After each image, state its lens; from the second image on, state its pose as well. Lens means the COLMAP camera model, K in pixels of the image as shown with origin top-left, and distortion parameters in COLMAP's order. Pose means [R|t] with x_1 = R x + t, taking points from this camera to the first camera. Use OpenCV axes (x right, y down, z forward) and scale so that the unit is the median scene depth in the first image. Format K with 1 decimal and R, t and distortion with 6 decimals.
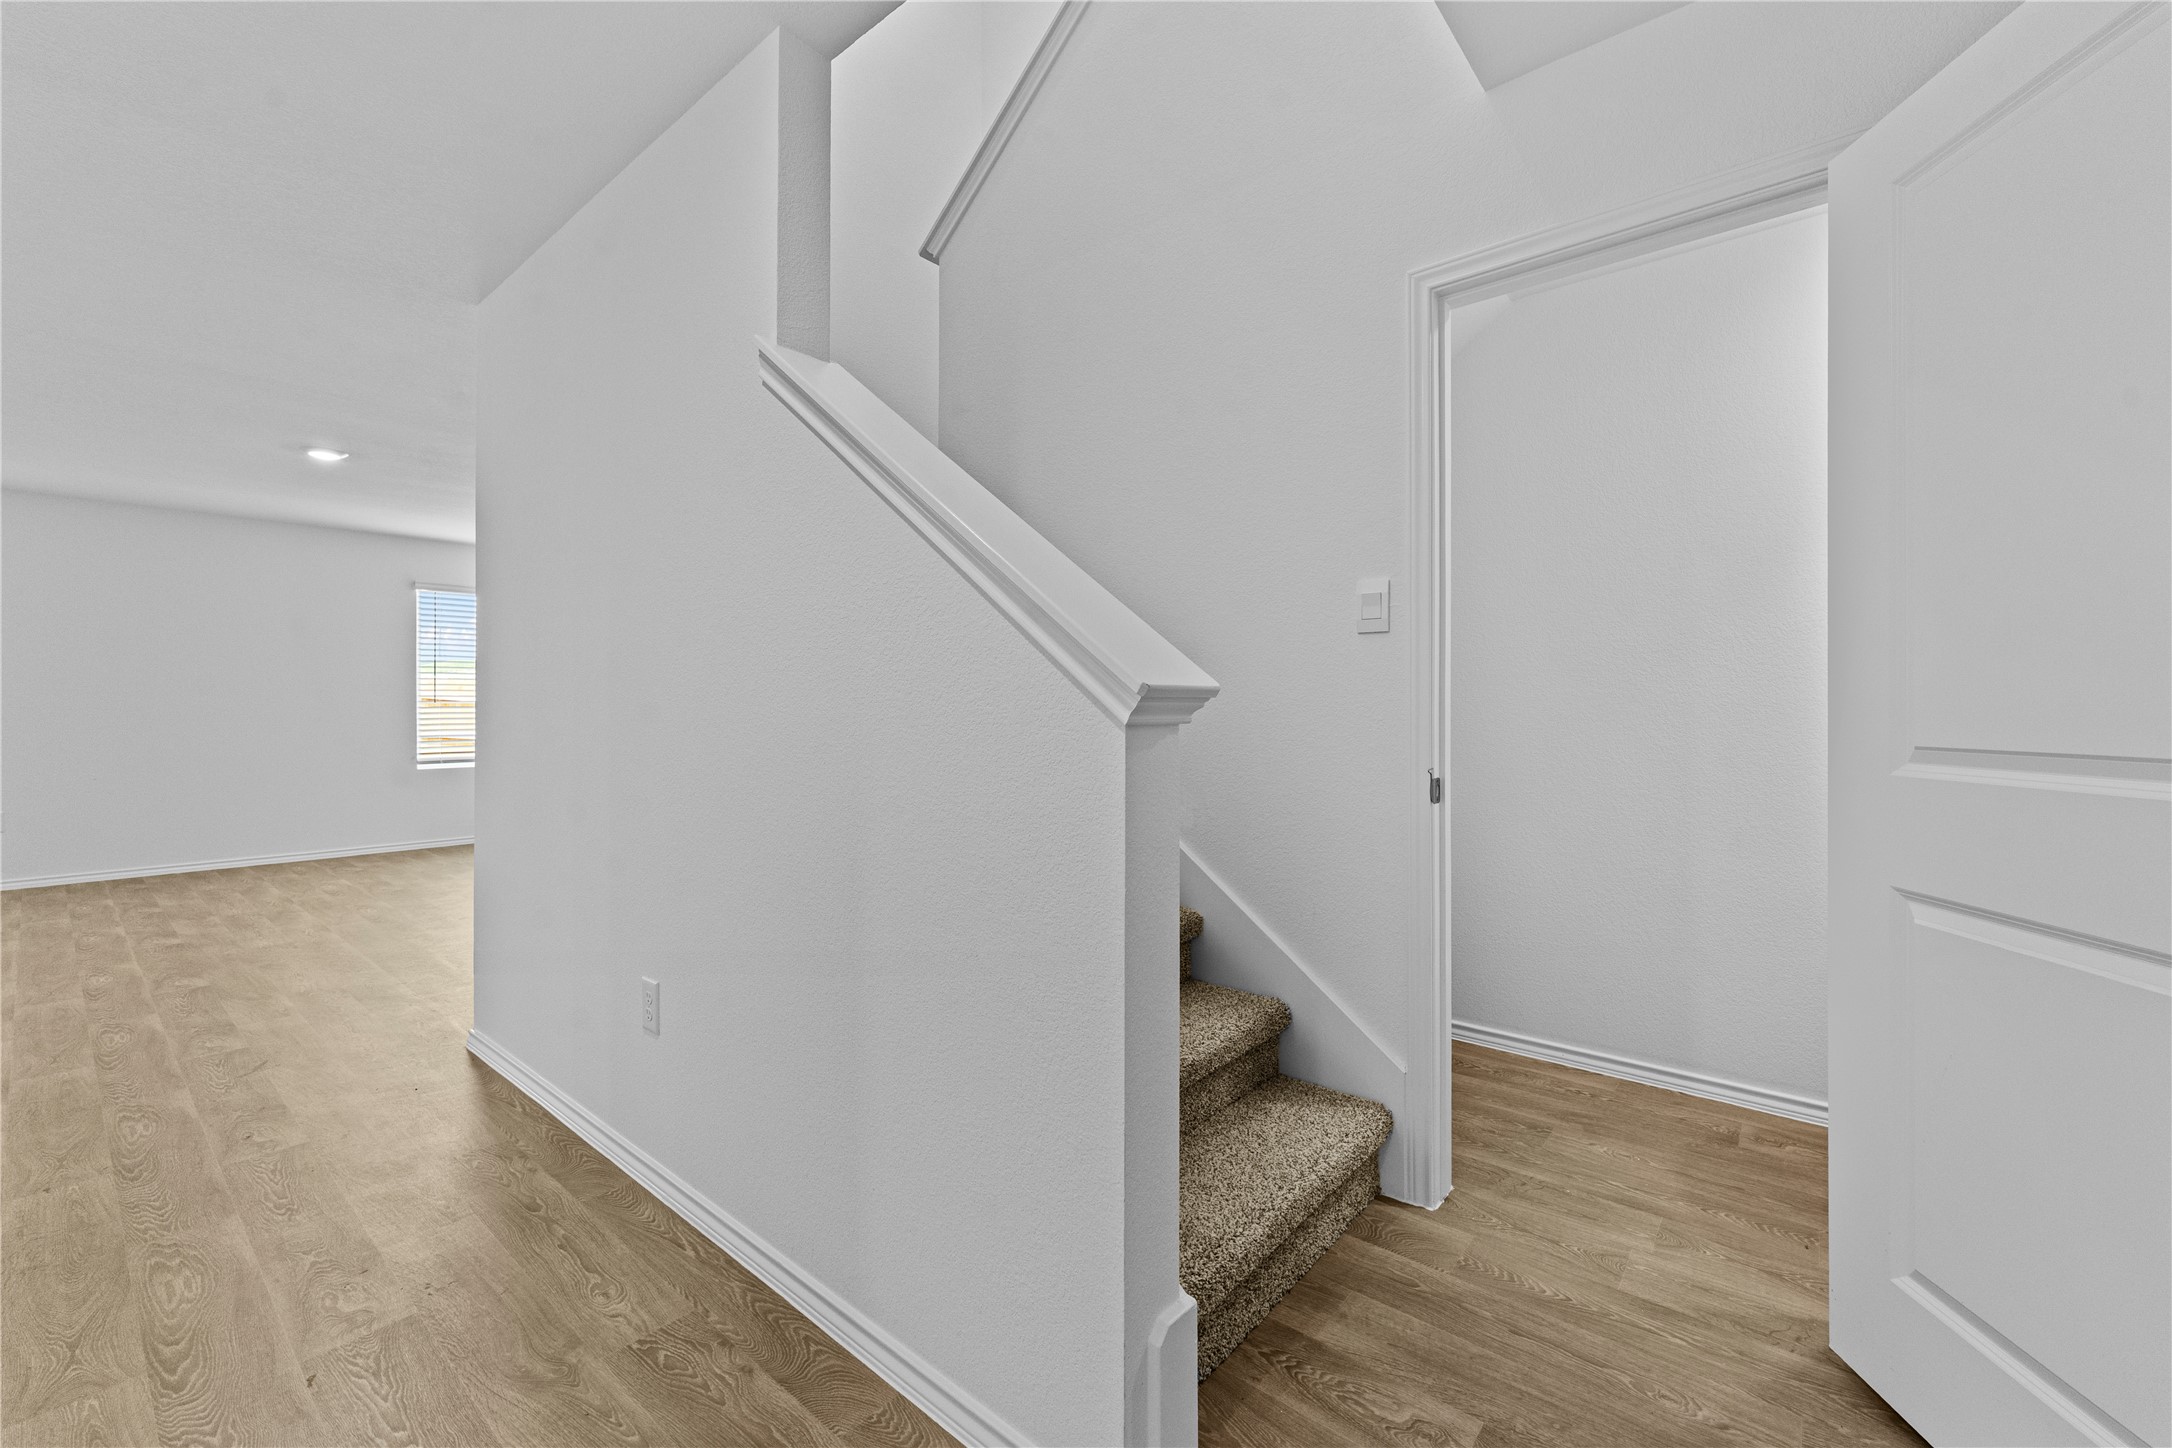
lens RADIAL K [[879.9, 0, 1086.6], [0, 879.9, 722.1], [0, 0, 1]] dist [0.000948, 0.000013]
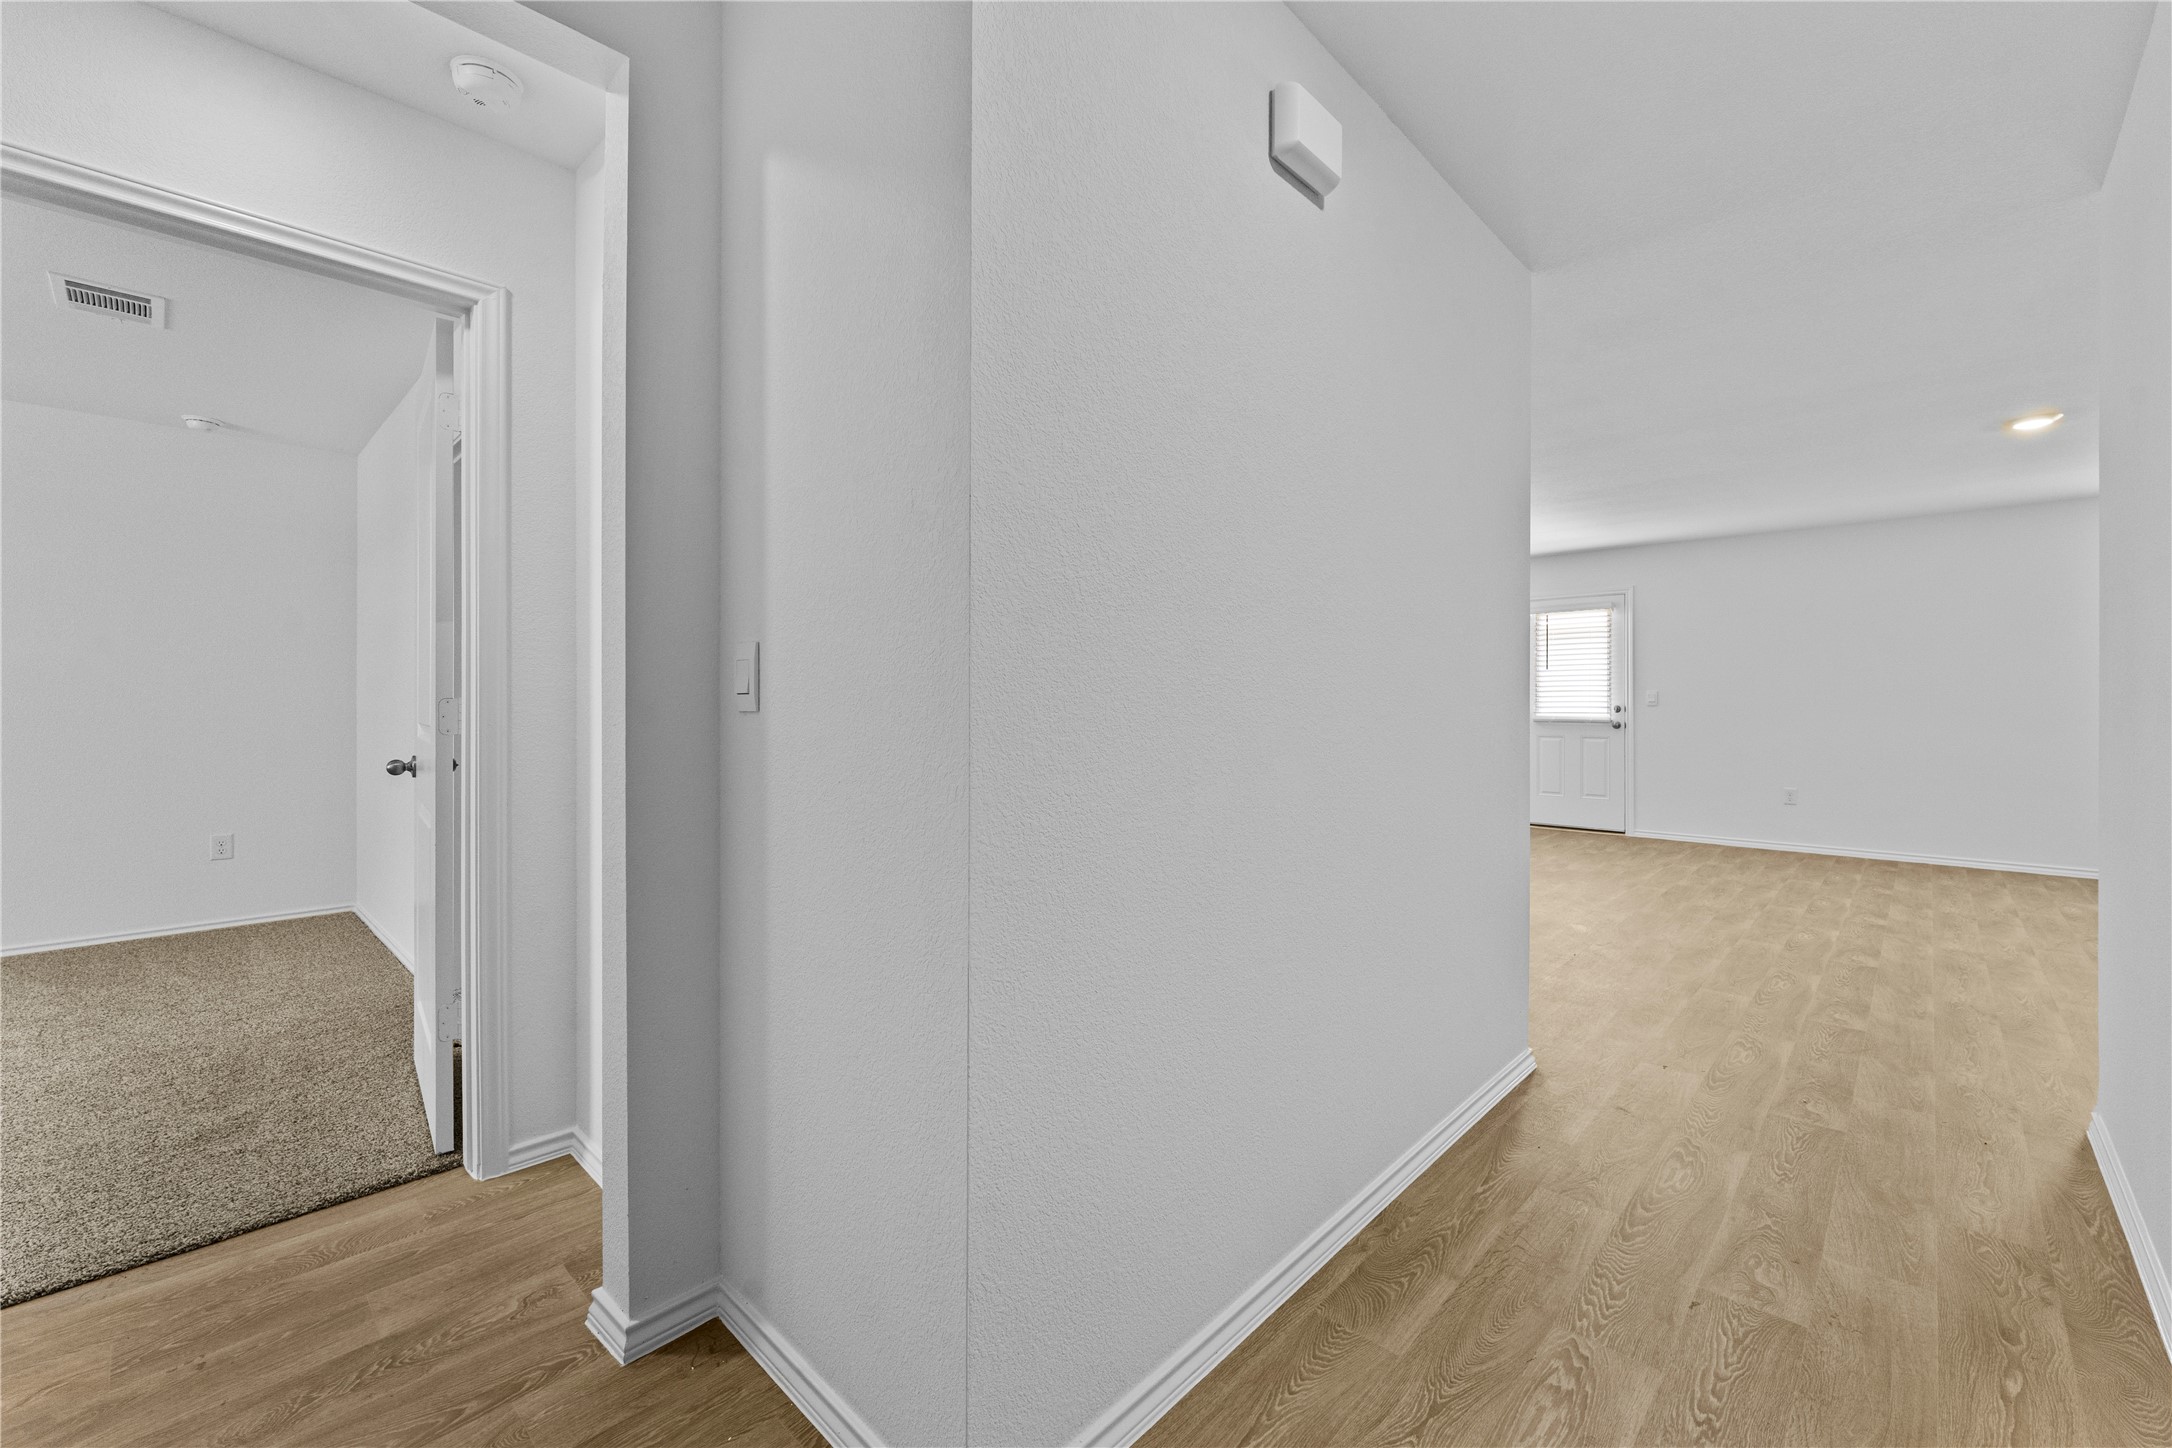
lens RADIAL K [[879.9, 0, 1087.1], [0, 879.9, 708.5], [0, 0, 1]] dist [0.000948, 0.000013]
pose [[-0.064249, 0.002178, -0.997932, 0.229163], [-0.014119, 0.999896, 0.003091, -0.003280], [0.997834, 0.014289, -0.064211, 0.232170]]
